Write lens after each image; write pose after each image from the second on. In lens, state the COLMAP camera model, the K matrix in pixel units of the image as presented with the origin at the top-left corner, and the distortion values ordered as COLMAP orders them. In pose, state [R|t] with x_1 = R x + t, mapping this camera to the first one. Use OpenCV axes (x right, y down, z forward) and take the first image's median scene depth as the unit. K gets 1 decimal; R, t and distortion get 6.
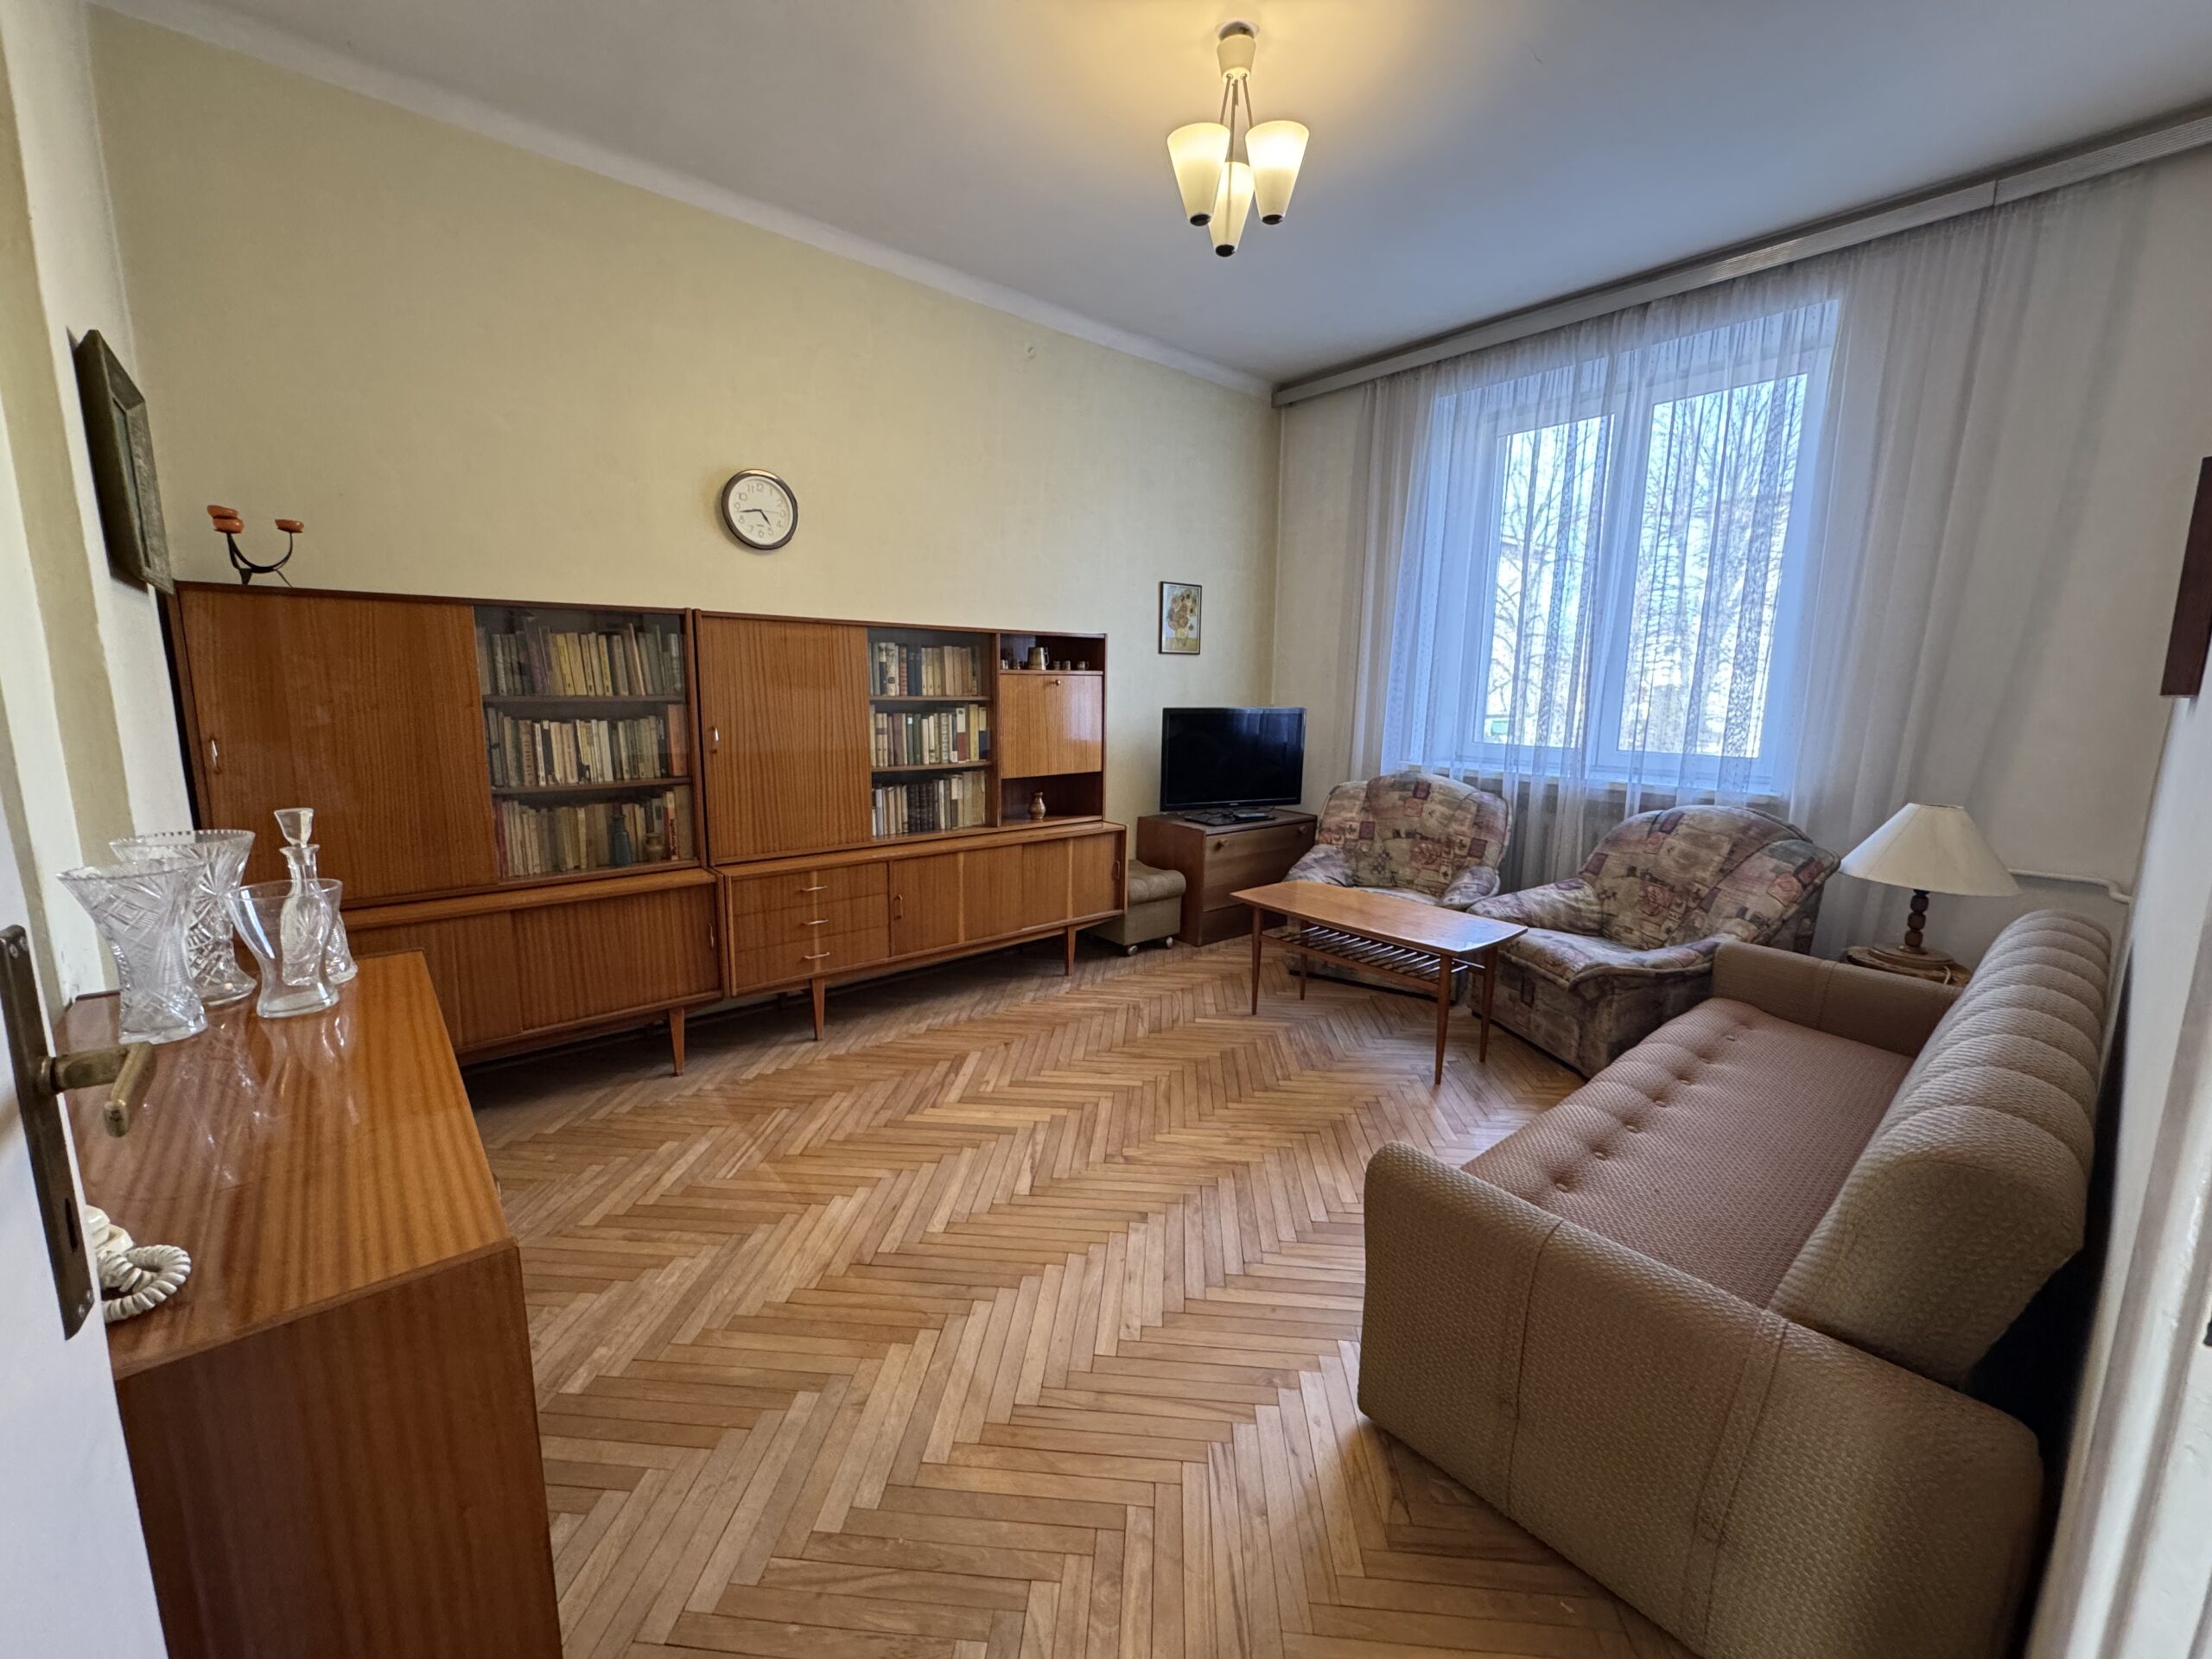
lens RADIAL K [[883.2, 0, 1099.8], [0, 883.2, 835.0], [0, 0, 1]] dist [-0.006795, 0.000314]
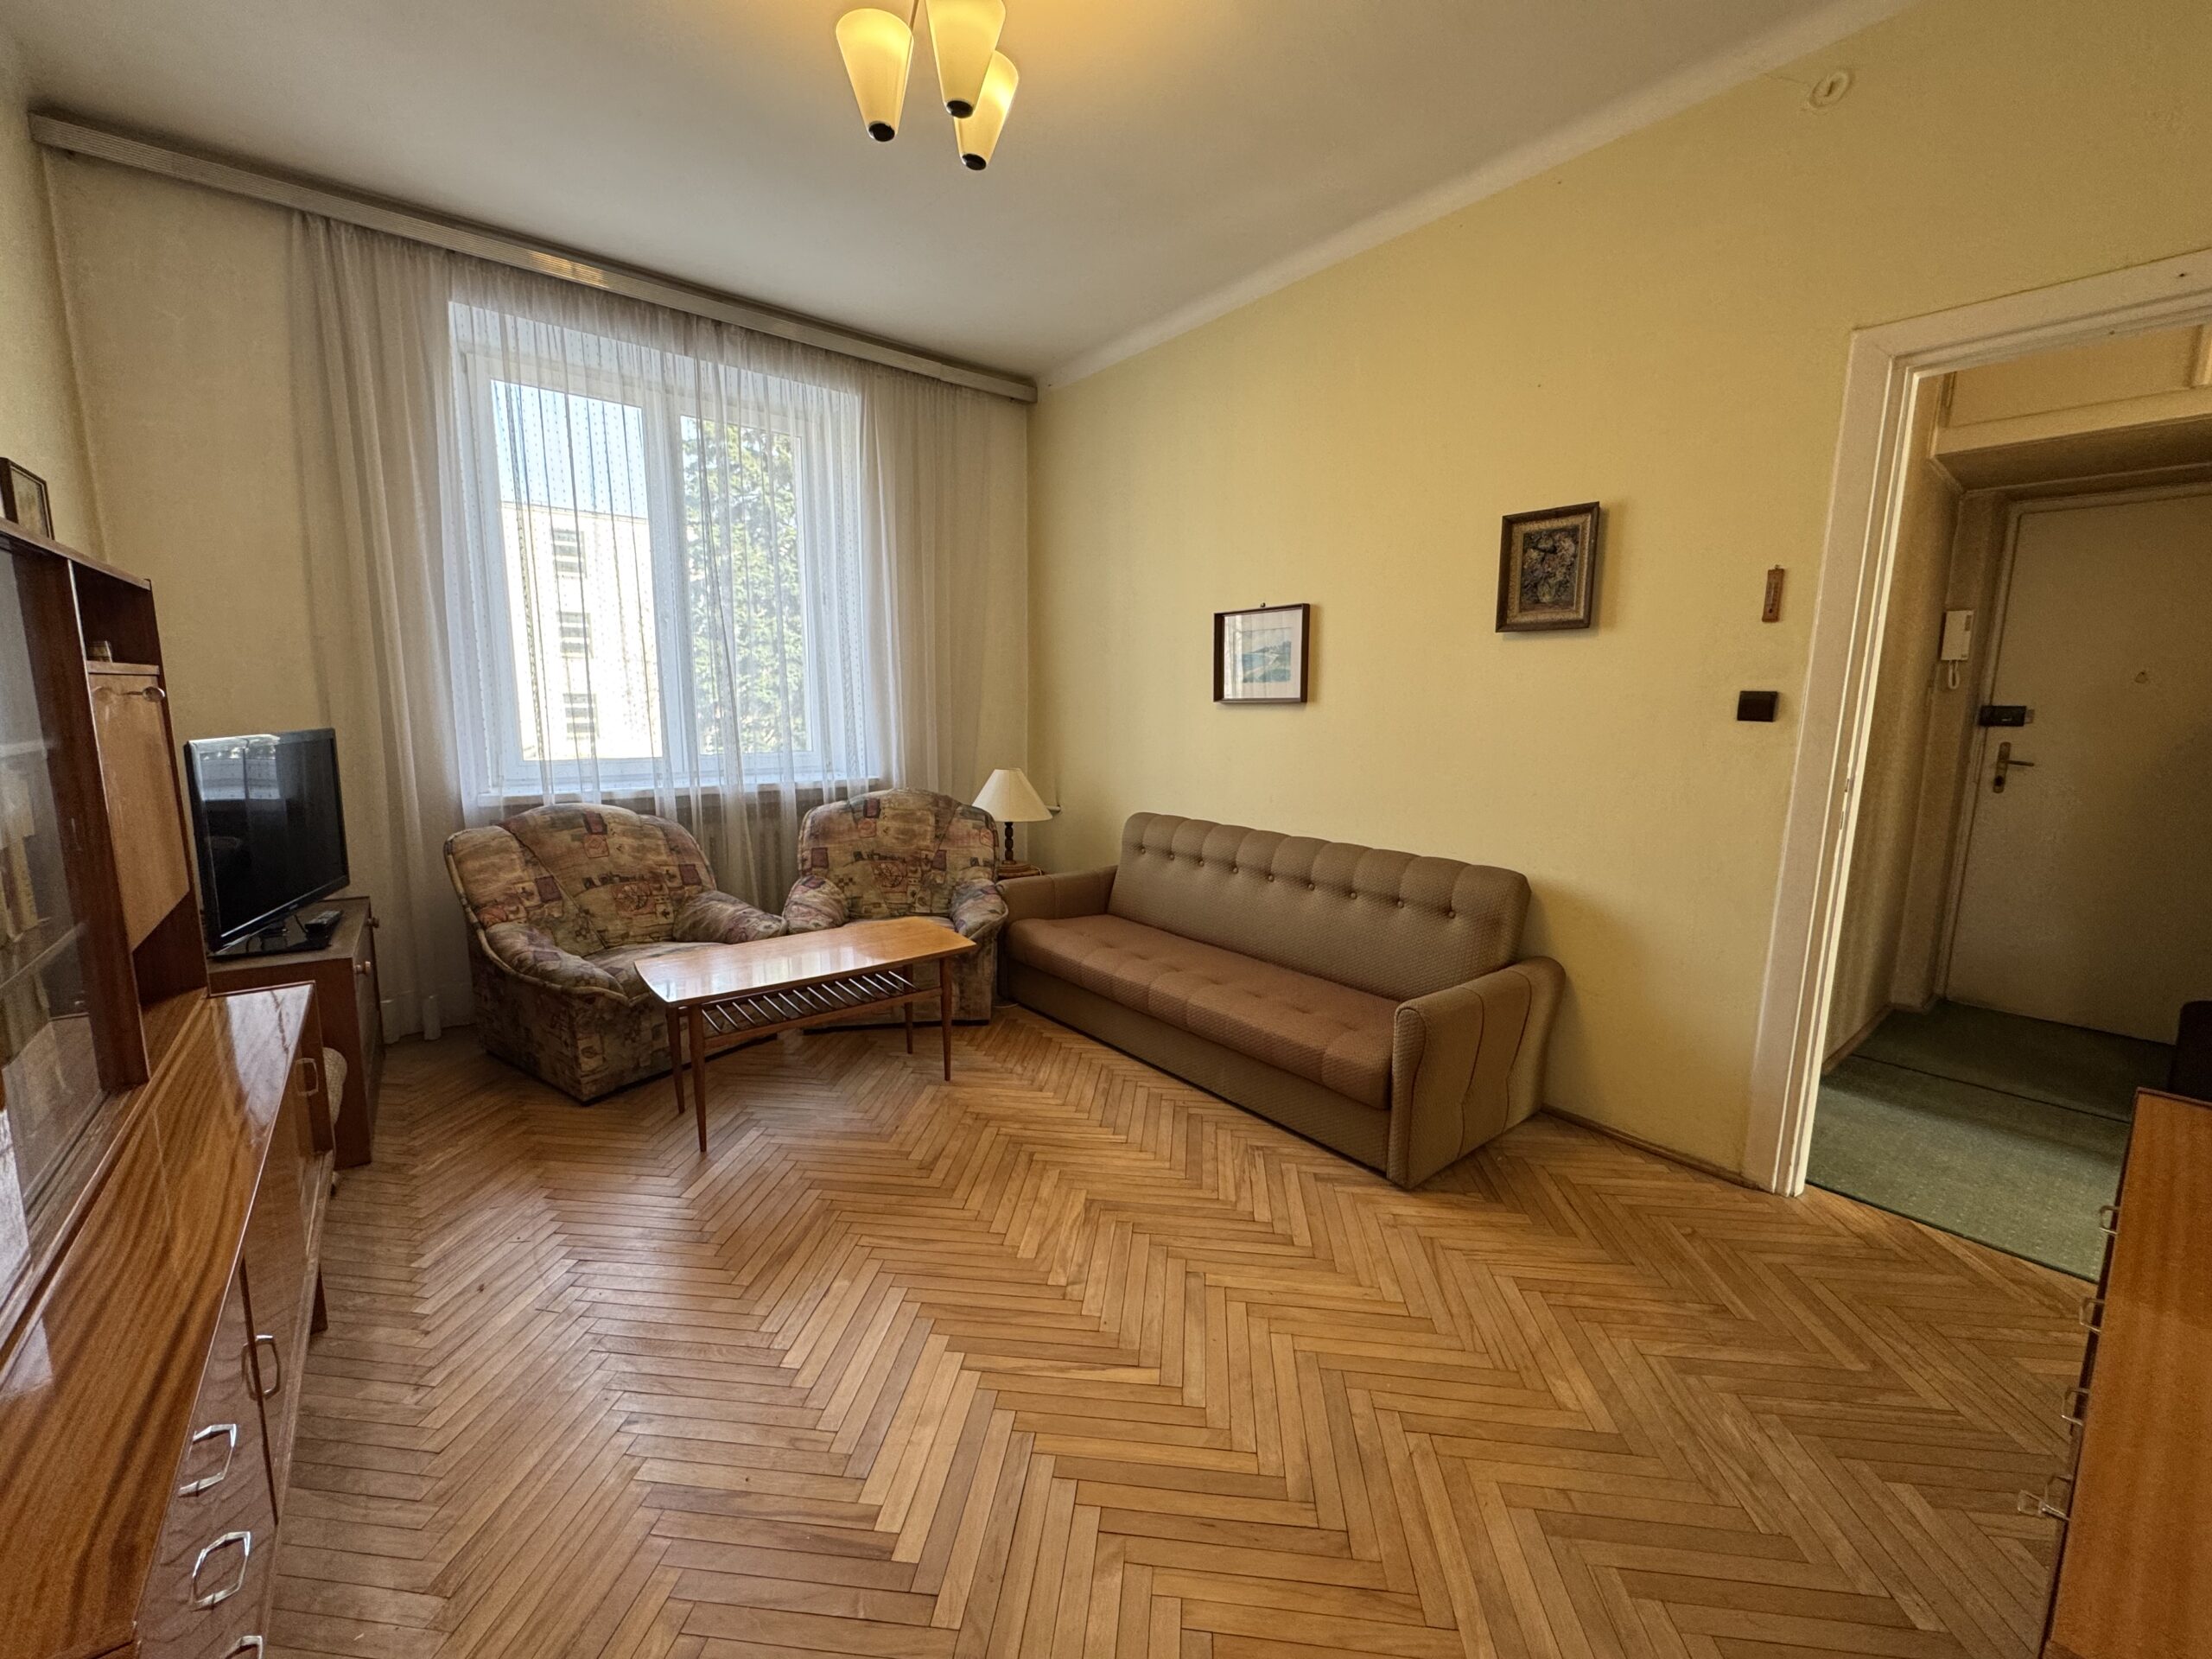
lens RADIAL K [[883.2, 0, 1104.9], [0, 883.2, 826.8], [0, 0, 1]] dist [-0.006795, 0.000314]
pose [[0.020034, -0.162538, 0.986499, -0.437747], [0.153059, 0.975565, 0.157628, -0.108711], [-0.988014, 0.147835, 0.044422, 0.536300]]
